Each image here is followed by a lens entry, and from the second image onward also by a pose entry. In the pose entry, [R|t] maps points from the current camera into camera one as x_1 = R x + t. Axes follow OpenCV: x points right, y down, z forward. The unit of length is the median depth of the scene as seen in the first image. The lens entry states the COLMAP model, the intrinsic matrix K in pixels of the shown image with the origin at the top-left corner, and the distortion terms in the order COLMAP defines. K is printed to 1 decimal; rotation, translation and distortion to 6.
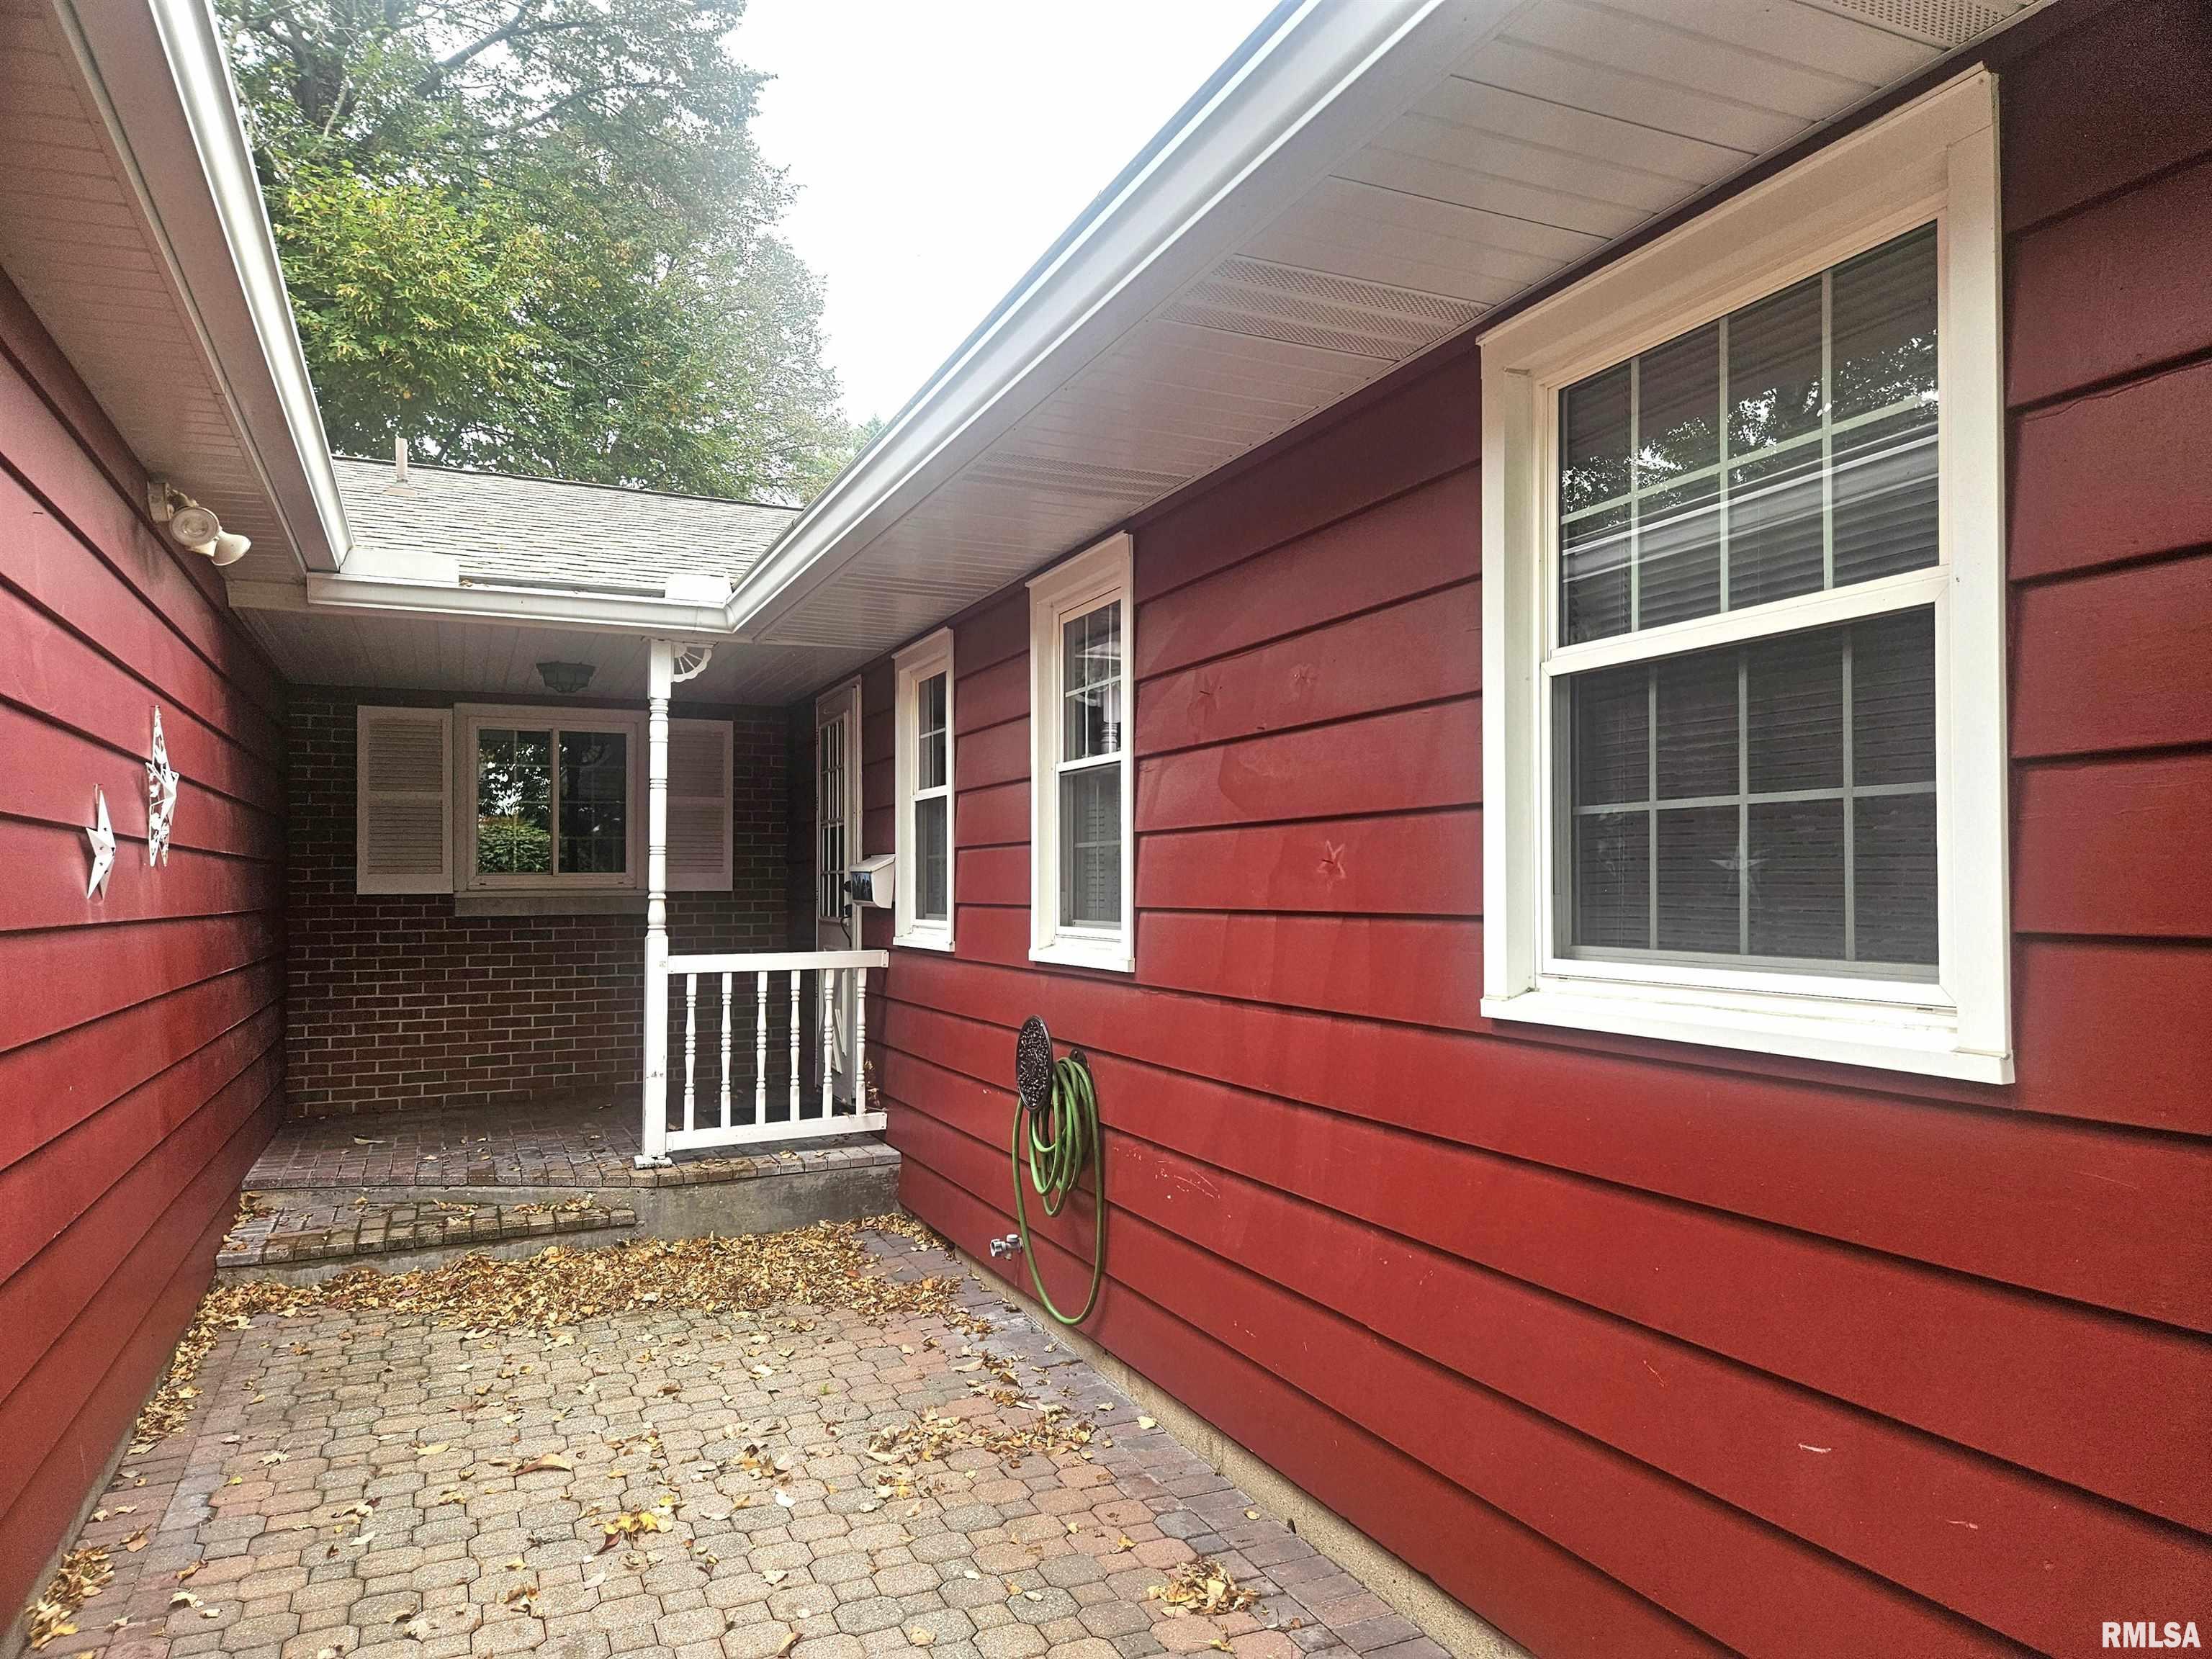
lens RADIAL K [[1459.2, 0, 1120.7], [0, 1459.2, 840.2], [0, 0, 1]] dist [0.040098, 0.000189]
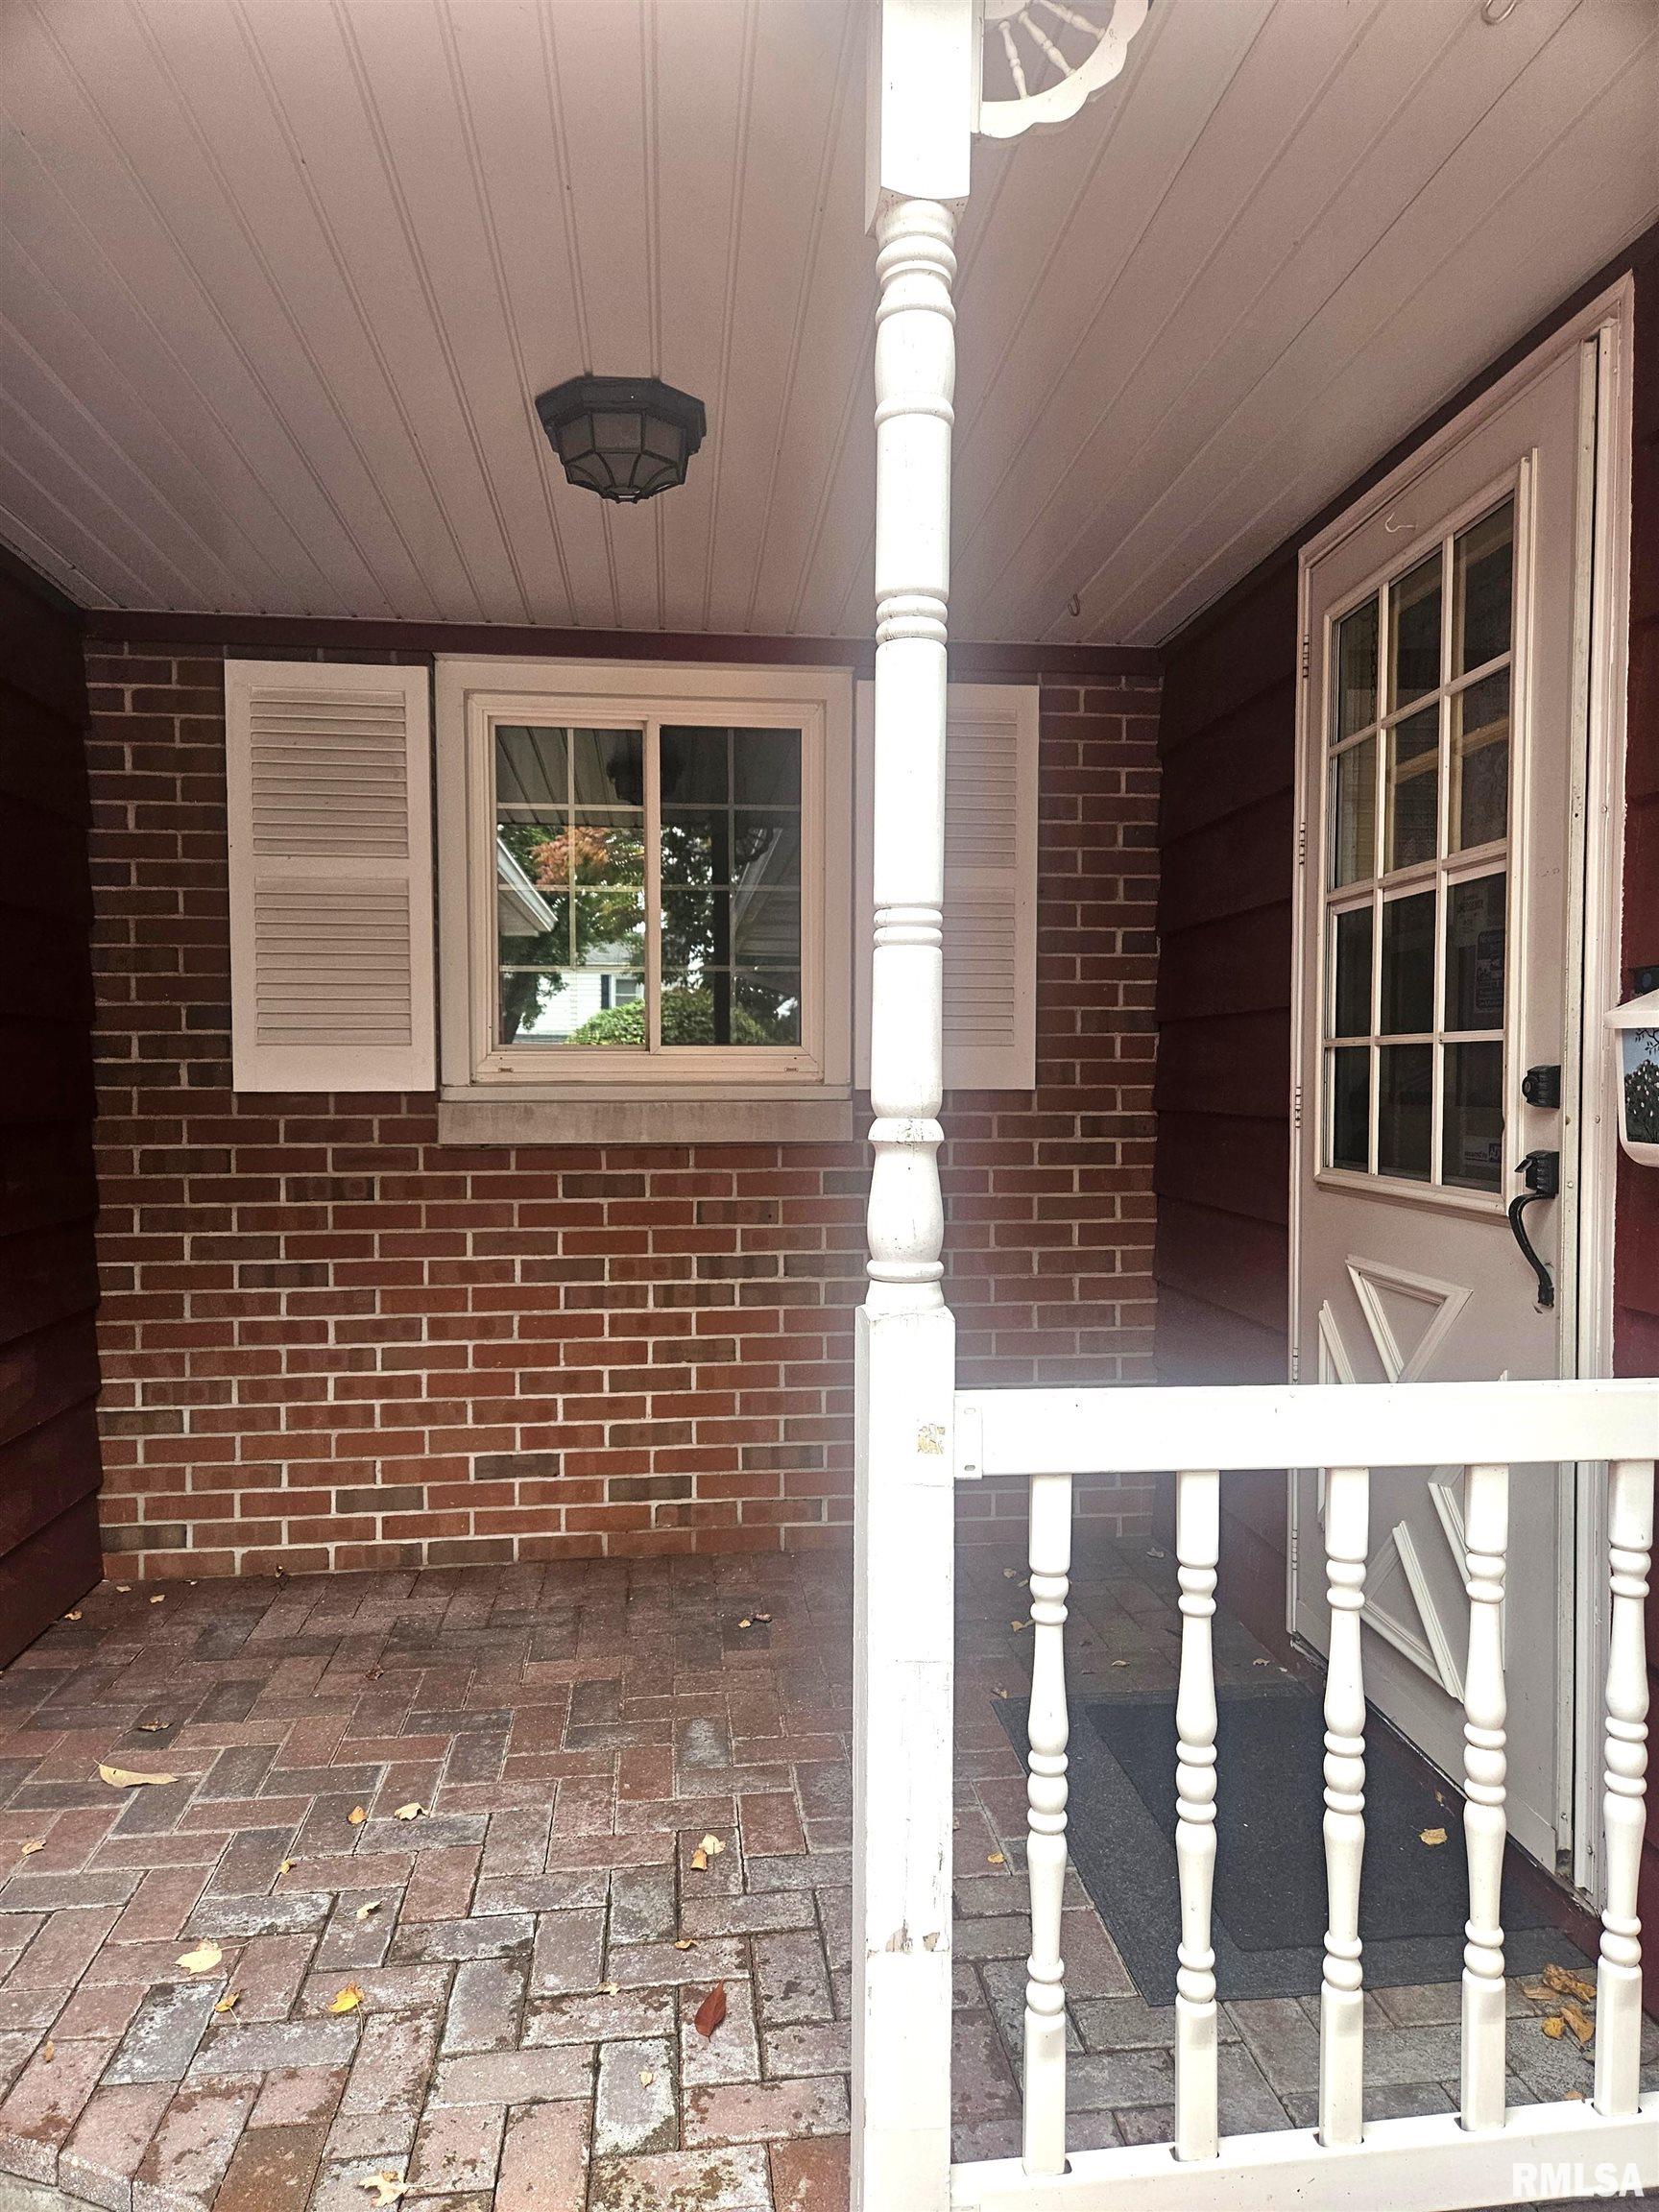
lens RADIAL K [[1459.2, 0, 831.0], [0, 1459.2, 1110.7], [0, 0, 1]] dist [0.040098, 0.000189]
pose [[0.950105, 0.014846, -0.311576, -0.206680], [0.003938, 0.998216, 0.059571, 0.016641], [0.311905, -0.057826, 0.948352, 0.629140]]
